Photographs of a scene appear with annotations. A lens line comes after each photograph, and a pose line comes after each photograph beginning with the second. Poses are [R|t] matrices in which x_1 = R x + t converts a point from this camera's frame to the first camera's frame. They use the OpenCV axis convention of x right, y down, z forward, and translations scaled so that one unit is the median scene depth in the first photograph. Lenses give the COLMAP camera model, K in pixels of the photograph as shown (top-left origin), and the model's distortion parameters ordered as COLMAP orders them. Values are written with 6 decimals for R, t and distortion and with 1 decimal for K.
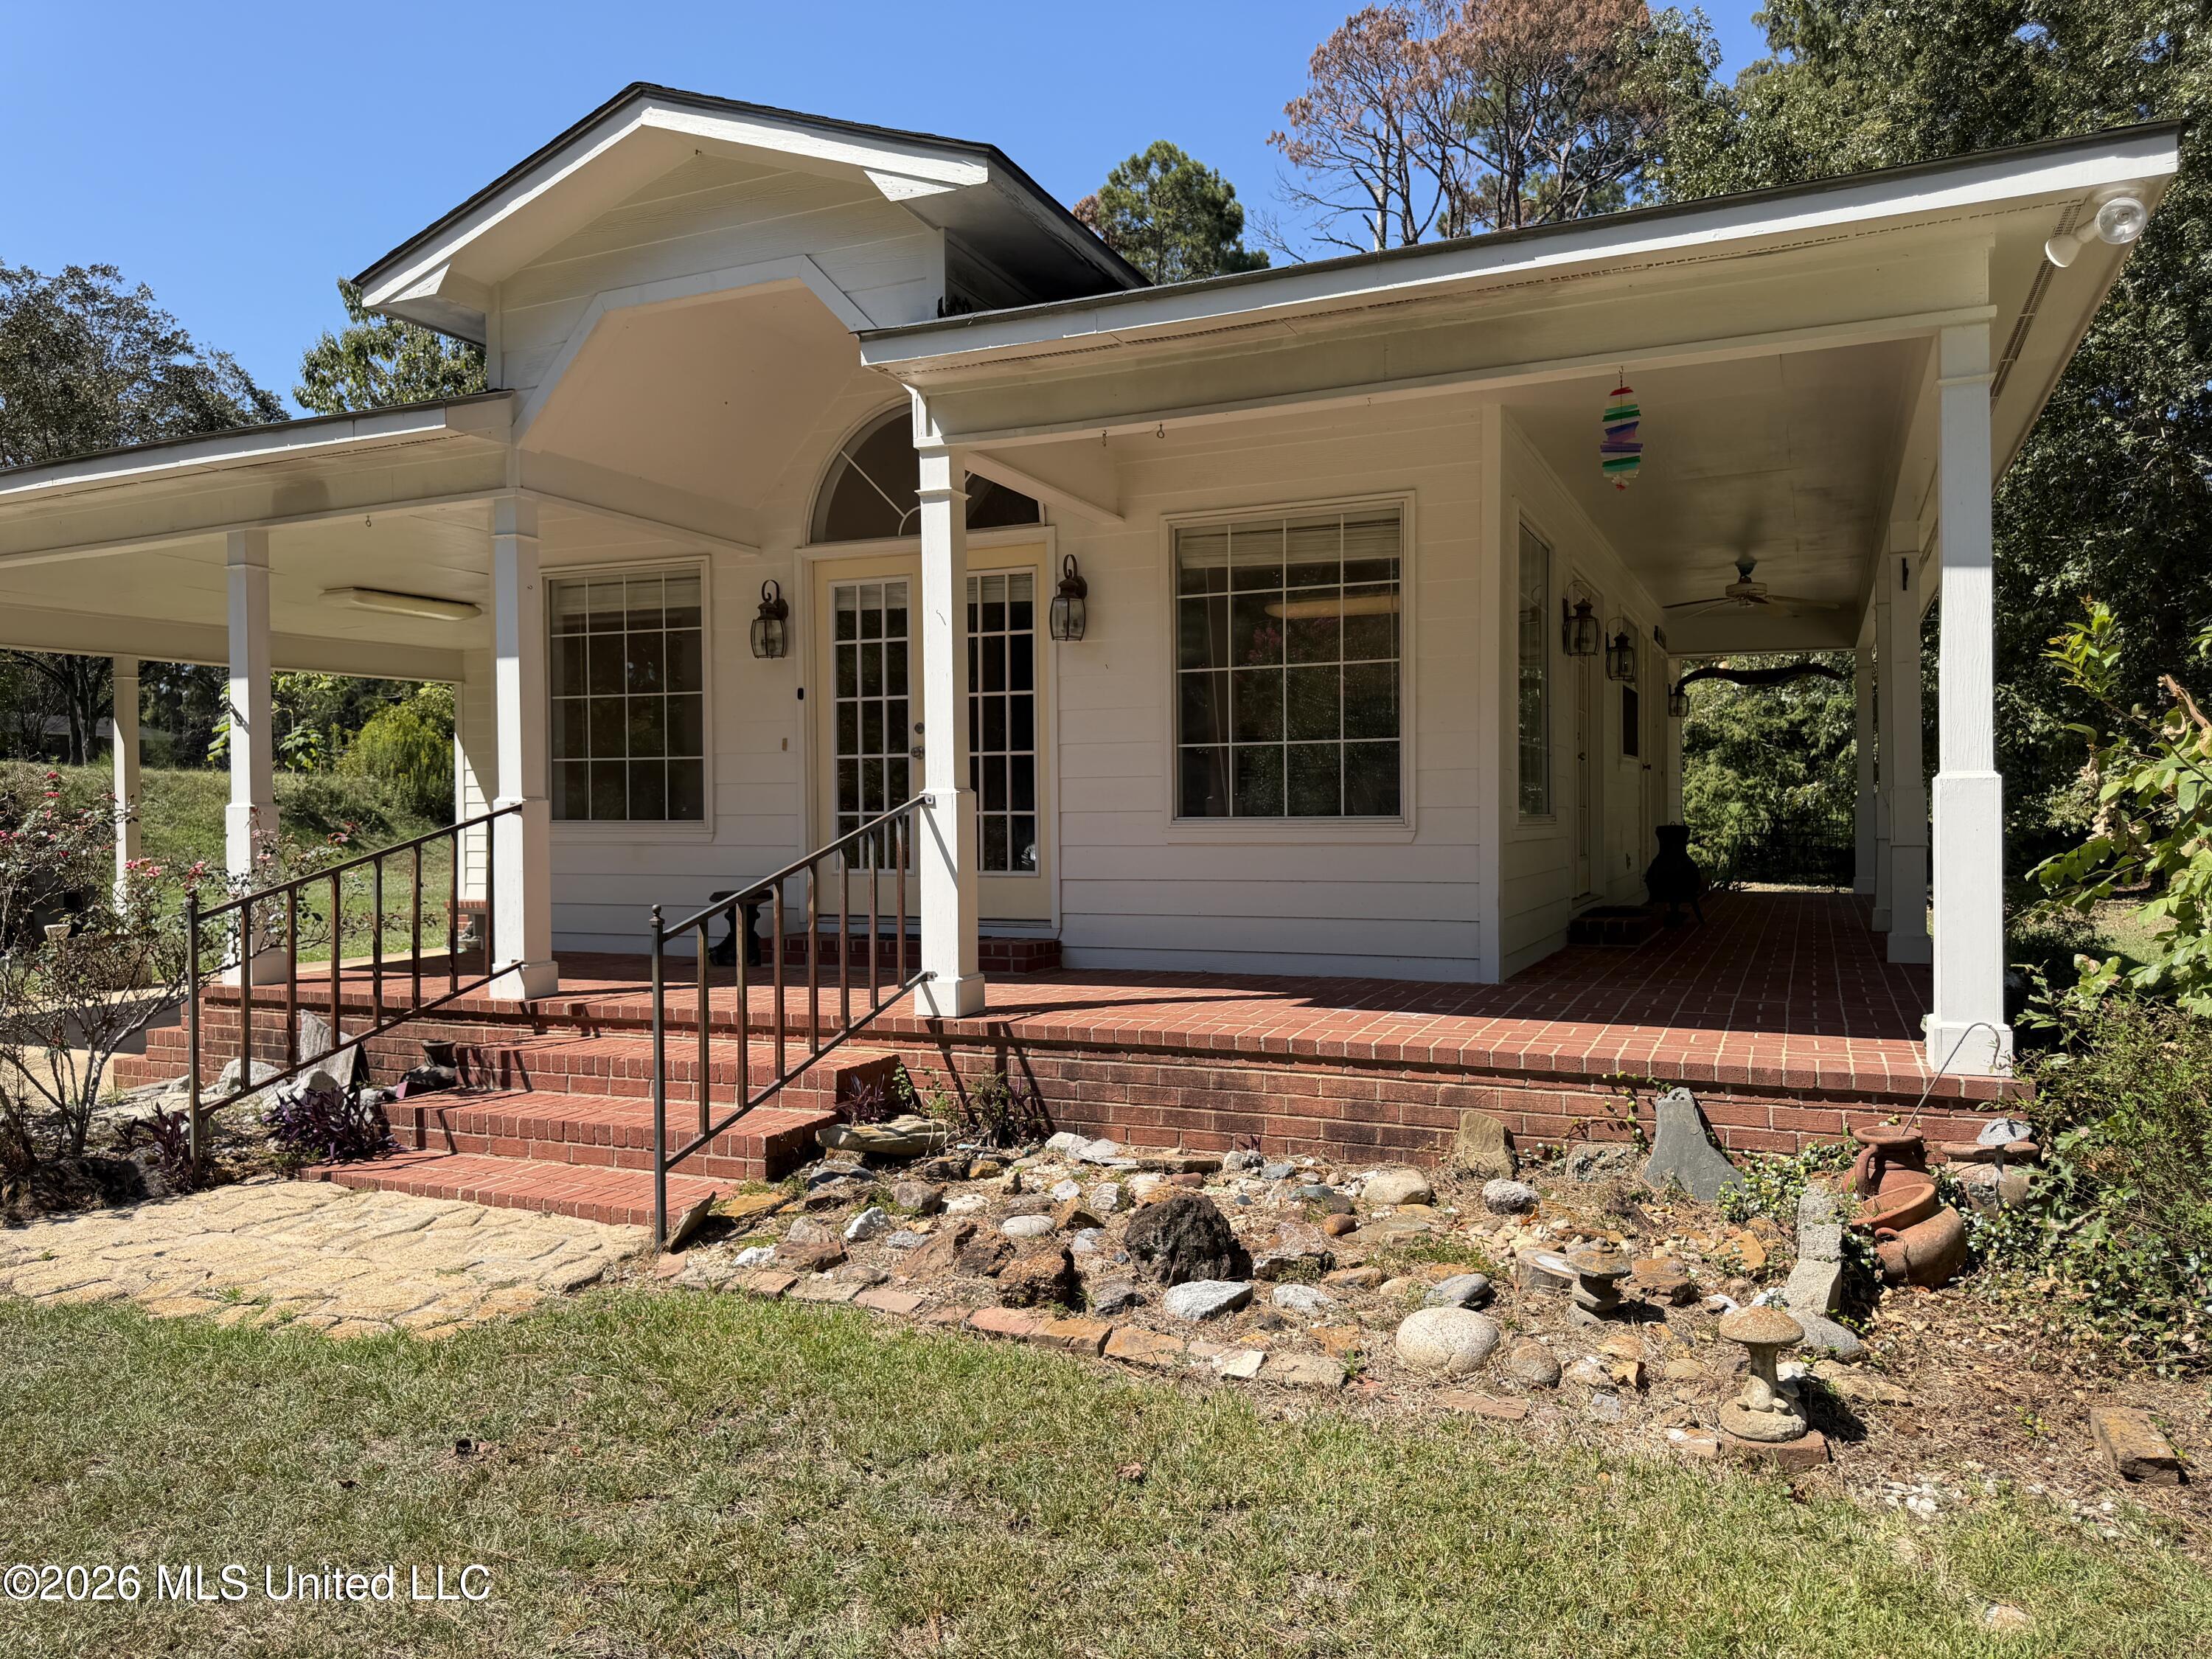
lens RADIAL K [[1589.4, 0, 1114.6], [0, 1589.4, 831.8], [0, 0, 1]] dist [0.035589, -0.023821]
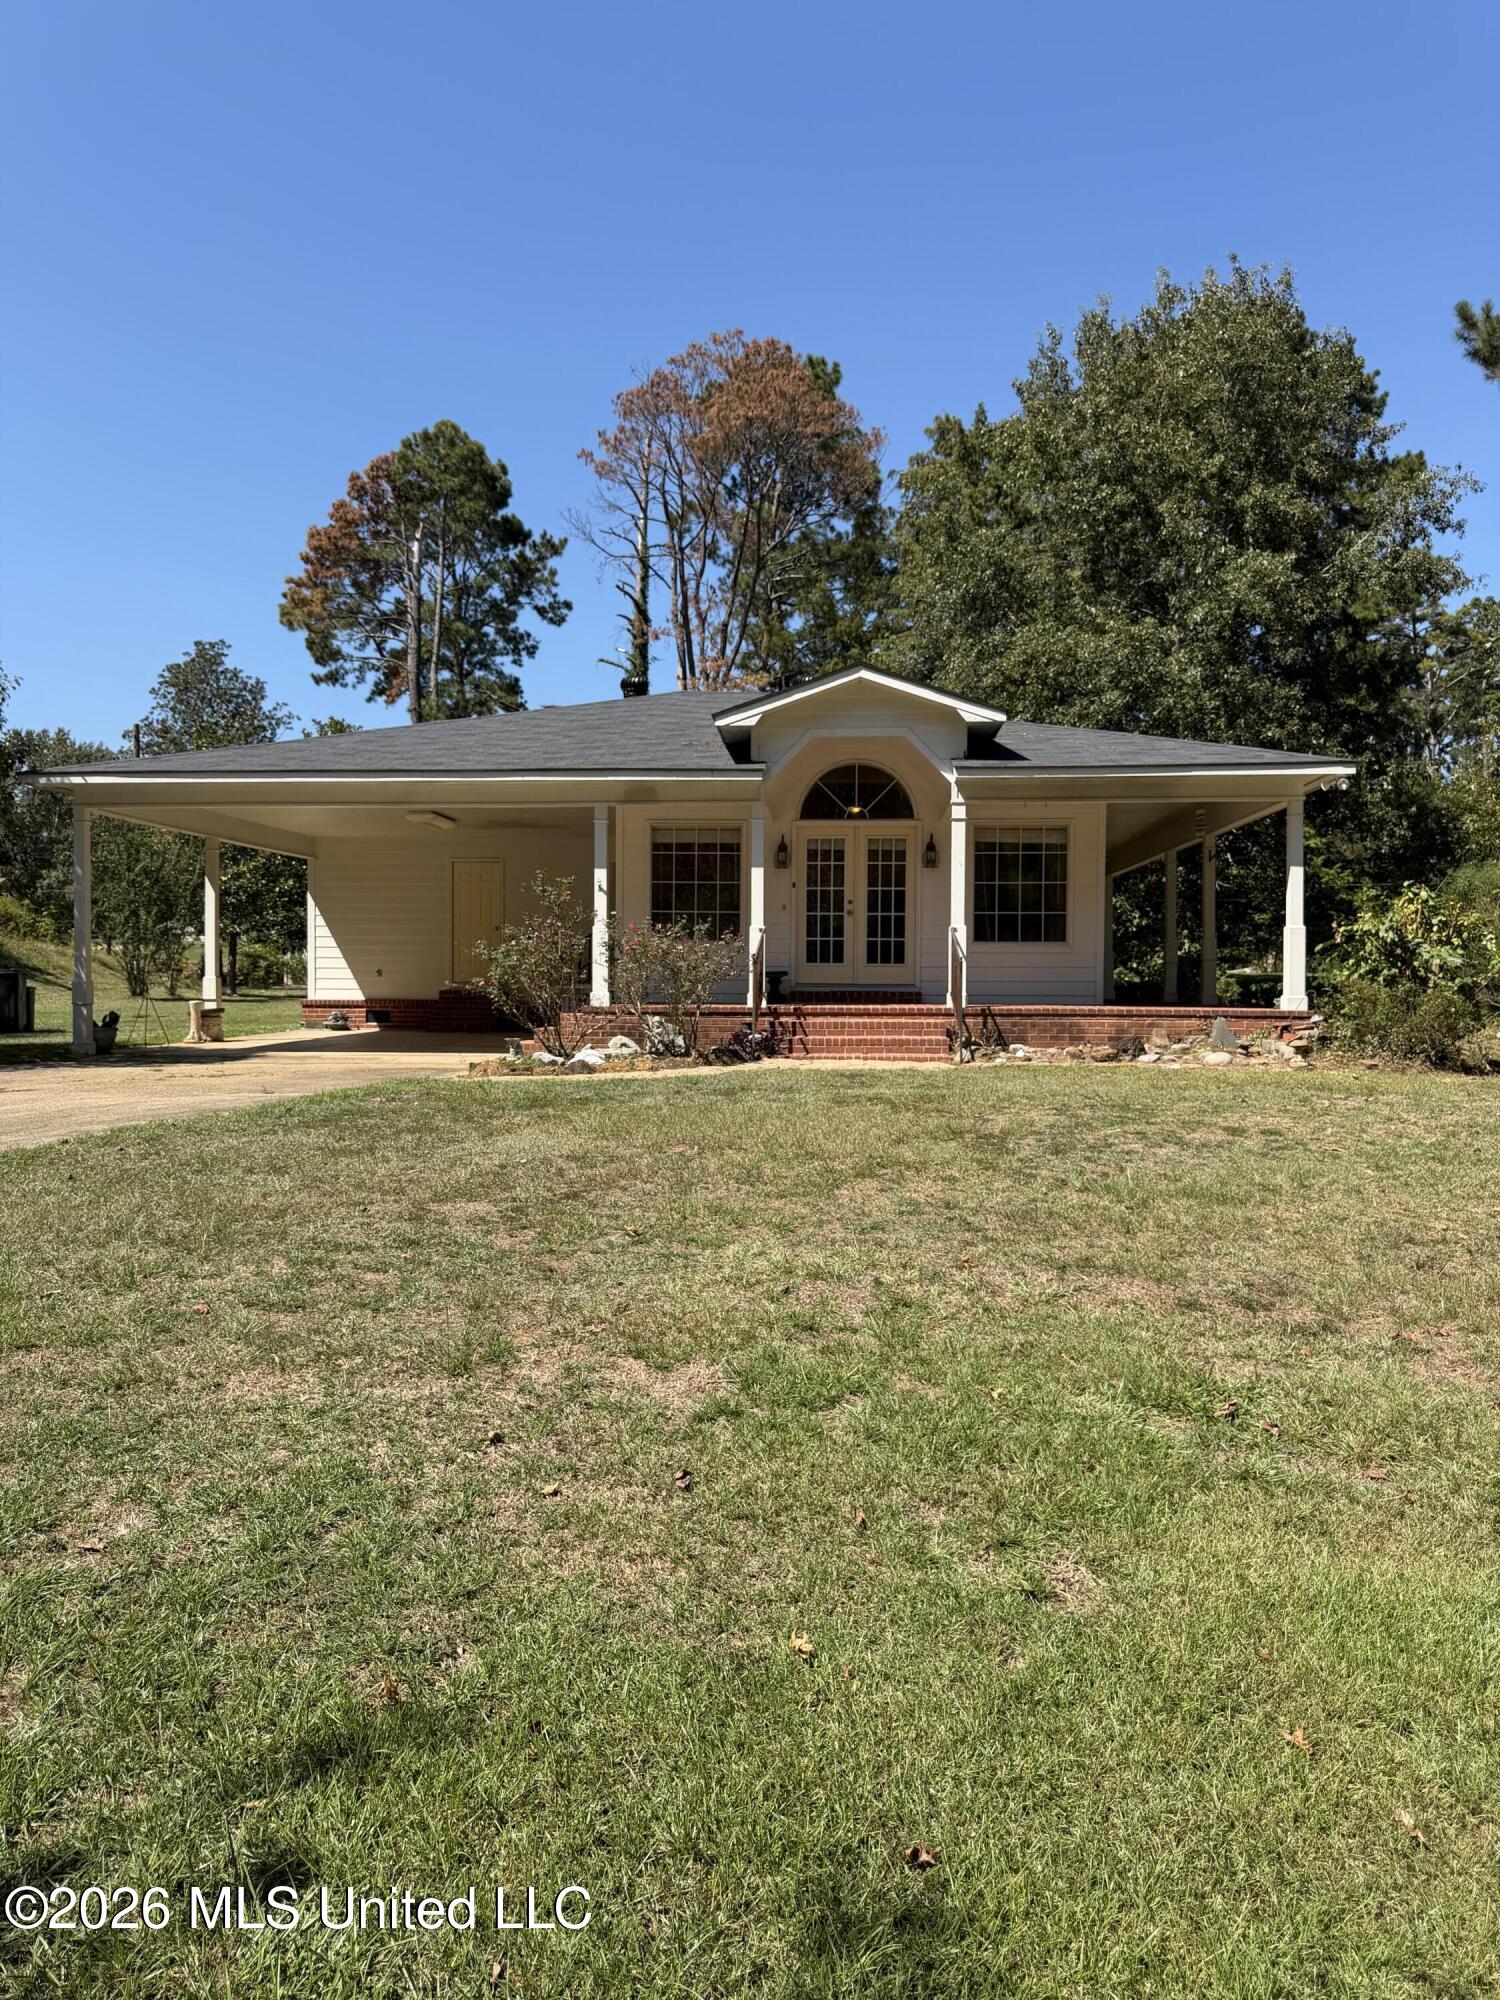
lens RADIAL K [[1437.1, 0, 750.5], [0, 1437.1, 1001.1], [0, 0, 1]] dist [0.035589, -0.023821]
pose [[0.941133, 0.009912, 0.337891, -1.094286], [-0.009760, 0.999950, -0.002151, 0.096090], [-0.337895, -0.001273, 0.941183, -1.042780]]
